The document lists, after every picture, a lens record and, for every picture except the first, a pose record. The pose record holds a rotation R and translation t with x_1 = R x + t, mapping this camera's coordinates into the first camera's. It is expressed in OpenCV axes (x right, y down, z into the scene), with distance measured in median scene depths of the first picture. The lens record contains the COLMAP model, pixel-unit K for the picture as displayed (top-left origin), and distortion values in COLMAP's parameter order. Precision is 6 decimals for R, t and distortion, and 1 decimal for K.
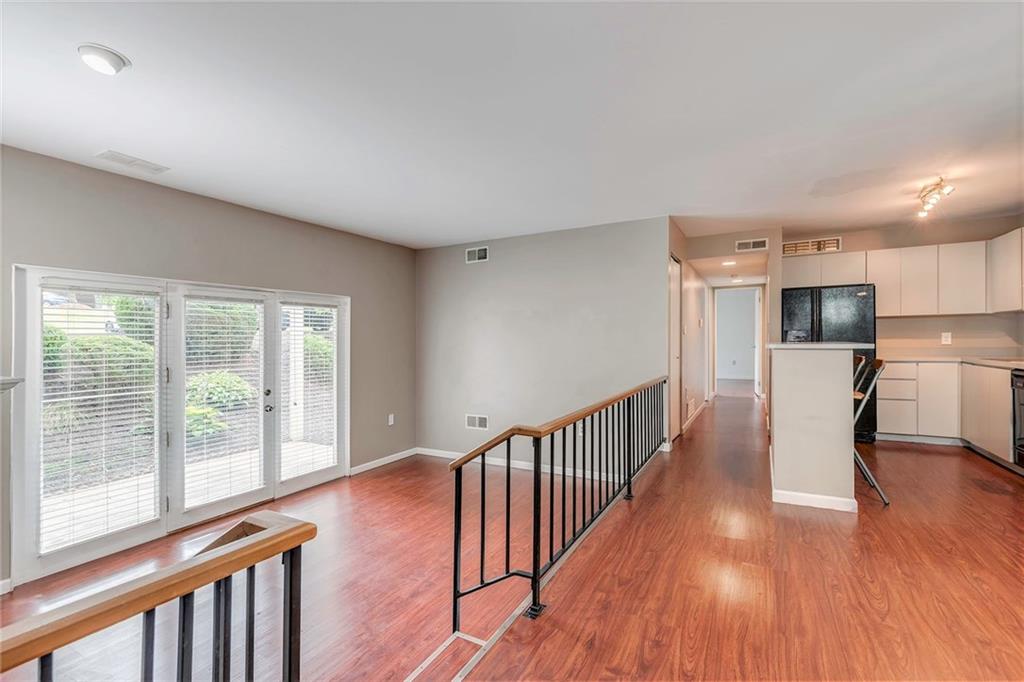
lens RADIAL K [[445.5, 0, 519.0], [0, 445.5, 330.5], [0, 0, 1]] dist [-0.000049, 0.000073]
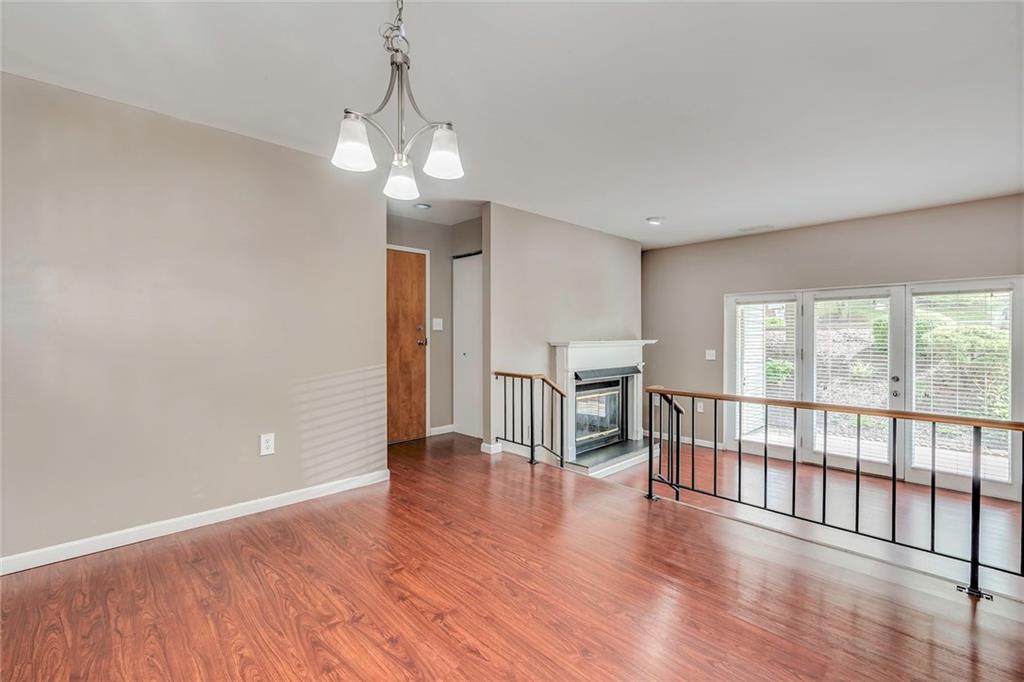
lens RADIAL K [[449.0, 0, 504.8], [0, 449.0, 333.4], [0, 0, 1]] dist [0.000140, 0.000134]
pose [[-0.309861, 0.010414, -0.950725, 0.768453], [0.027441, 0.999621, 0.002006, -0.000275], [0.950386, -0.025468, -0.310030, 0.438532]]
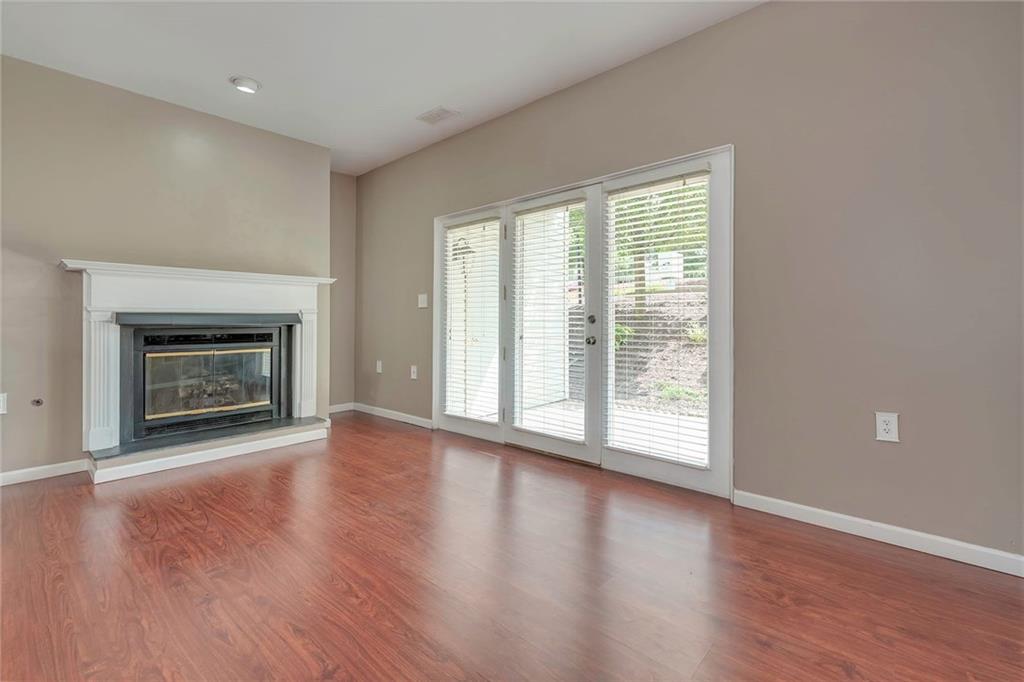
lens RADIAL K [[444.9, 0, 507.5], [0, 444.9, 320.7], [0, 0, 1]] dist [-0.002002, -0.000023]
pose [[-0.233208, 0.007794, -0.972396, 0.193860], [0.028263, 0.999600, 0.001234, 0.135773], [0.972016, -0.027195, -0.233335, 1.037325]]
